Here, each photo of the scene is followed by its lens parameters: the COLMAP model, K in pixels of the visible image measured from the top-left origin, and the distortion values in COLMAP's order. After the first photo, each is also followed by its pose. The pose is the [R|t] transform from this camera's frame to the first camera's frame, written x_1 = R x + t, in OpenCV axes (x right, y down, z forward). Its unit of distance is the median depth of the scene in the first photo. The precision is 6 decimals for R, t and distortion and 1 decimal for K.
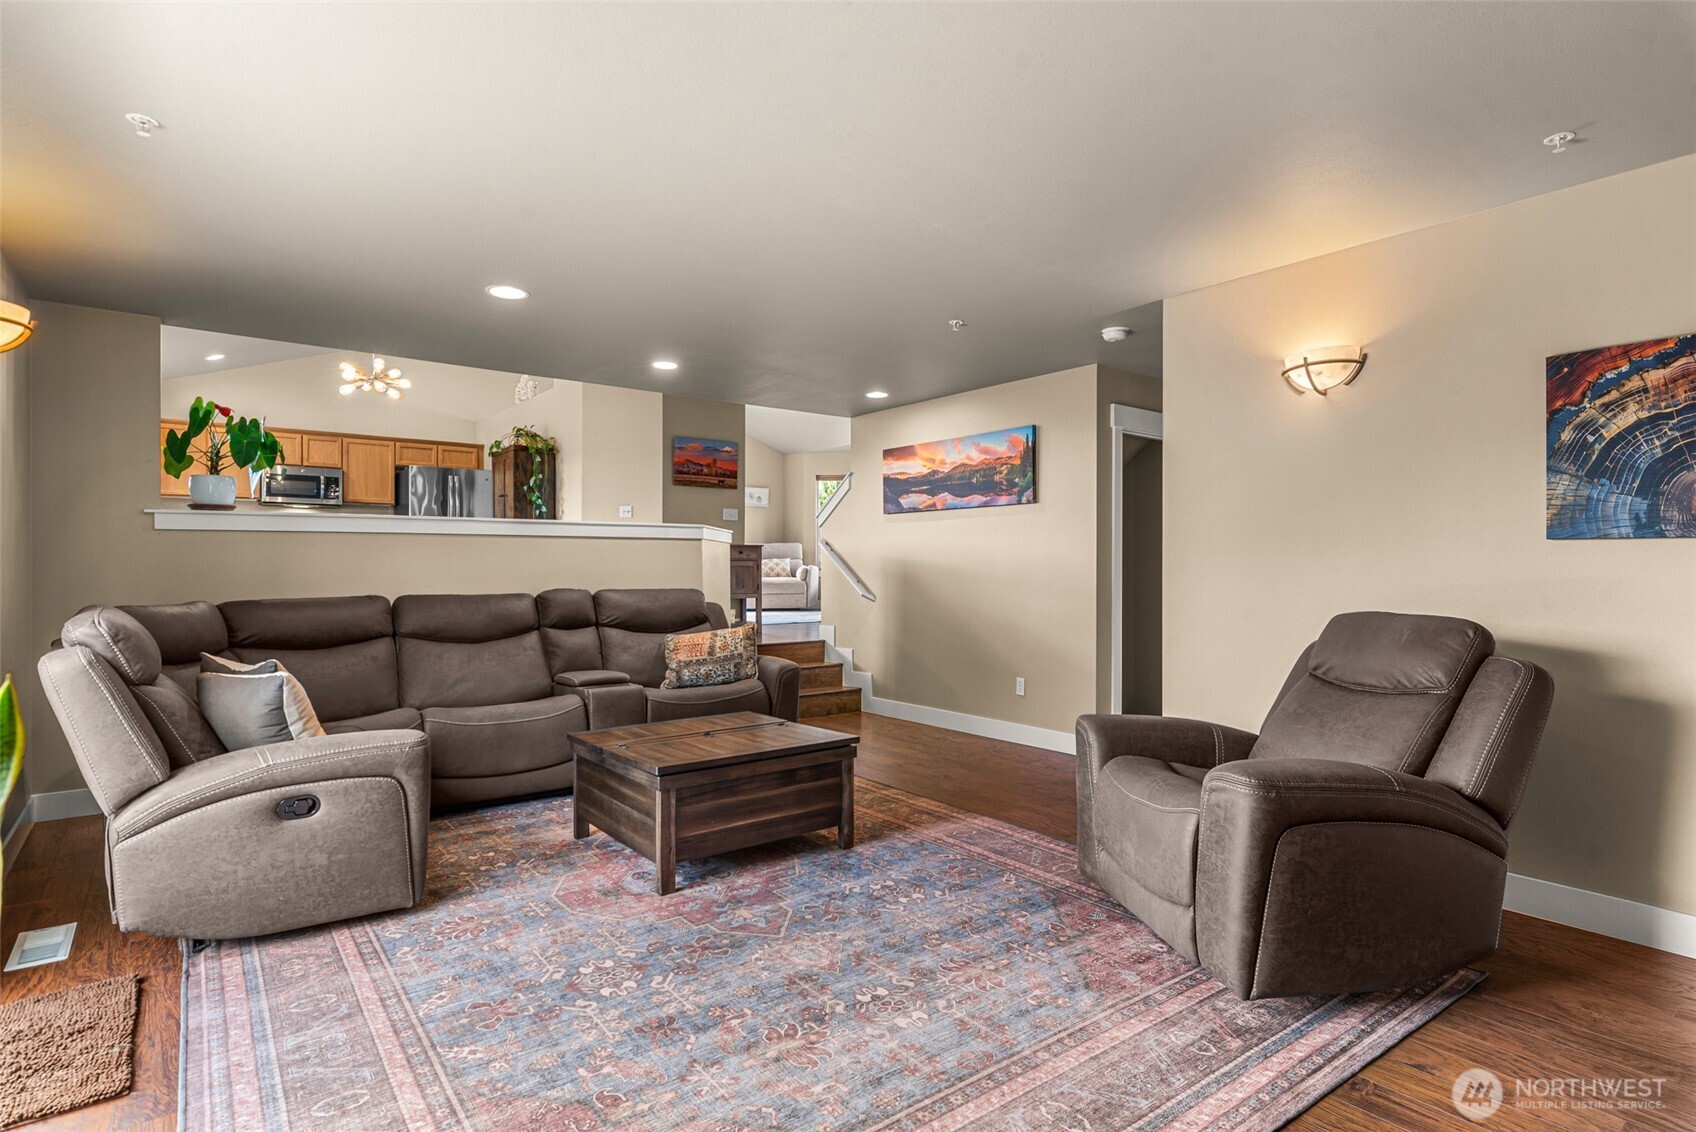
lens RADIAL K [[880.0, 0, 861.8], [0, 880.0, 561.2], [0, 0, 1]] dist [0.003693, -0.000206]
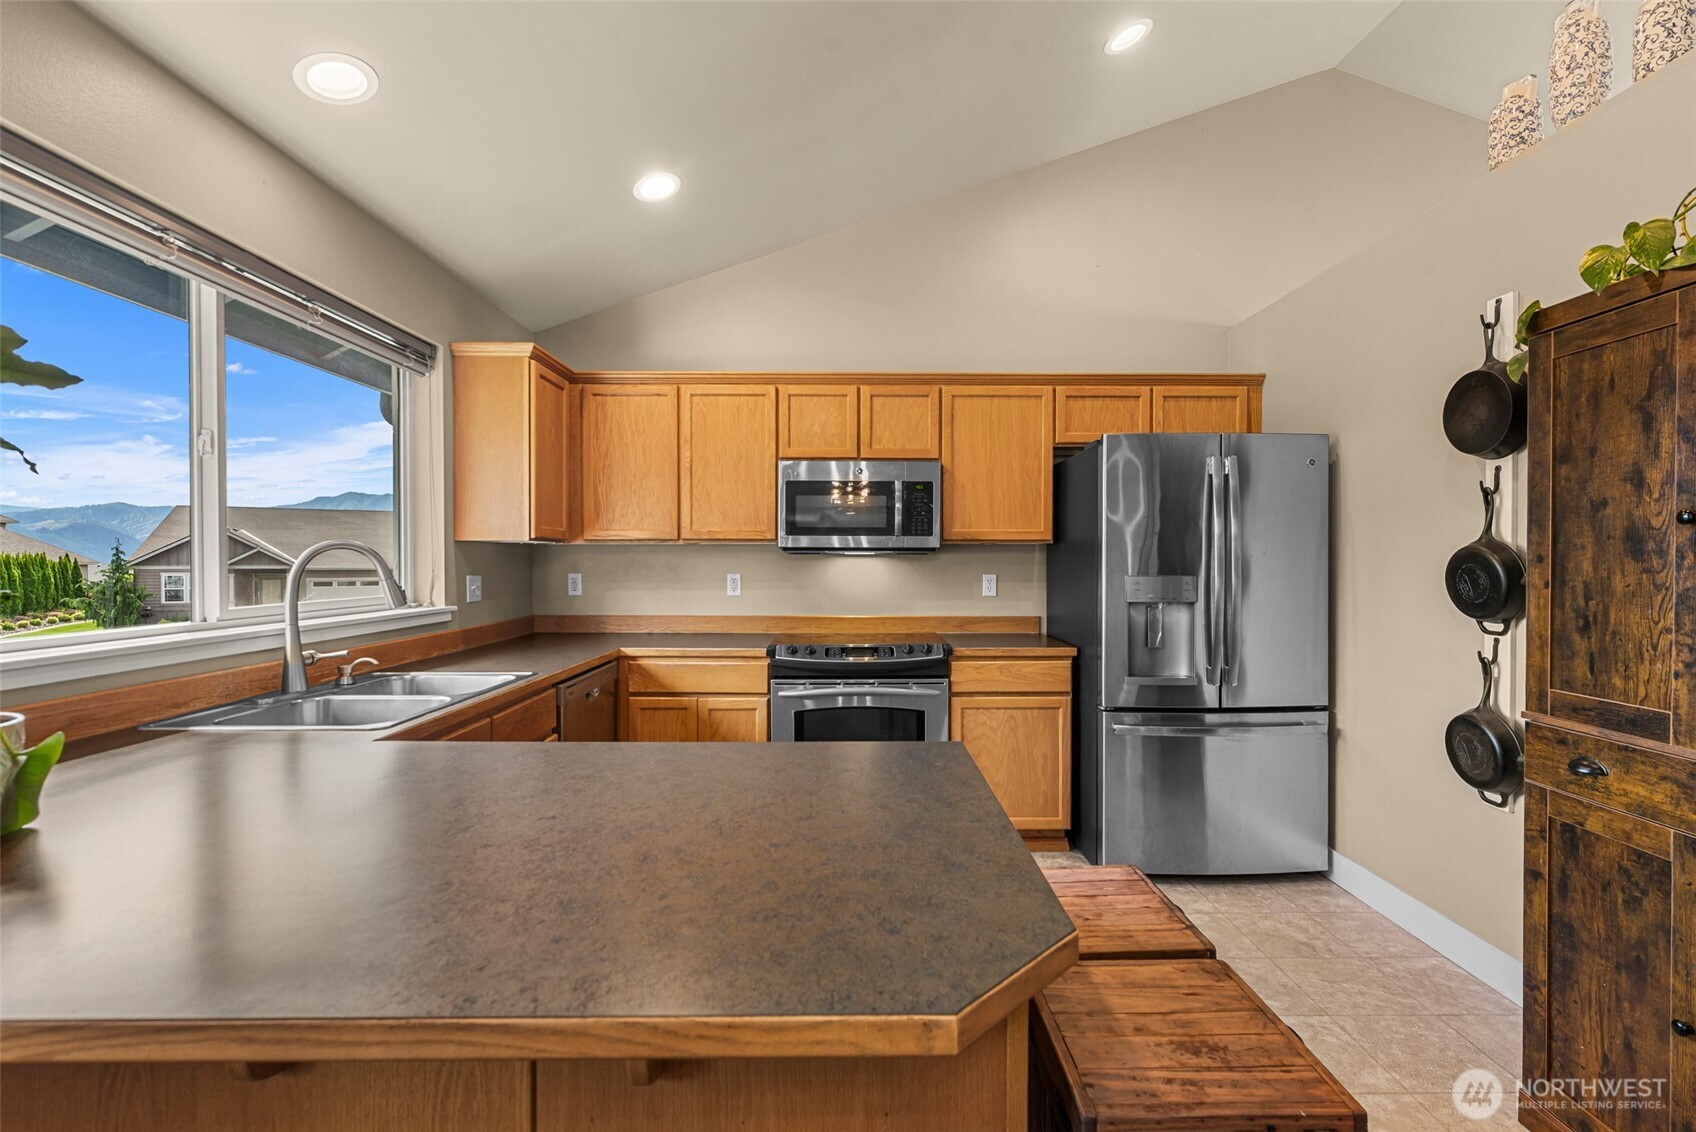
lens RADIAL K [[734.3, 0, 849.7], [0, 734.3, 567.1], [0, 0, 1]] dist [0.000837, -0.001120]
pose [[0.780935, 0.008446, -0.624556, -0.449045], [0.001042, 0.999890, 0.014826, -0.066190], [0.624612, -0.012229, 0.780840, 0.775993]]
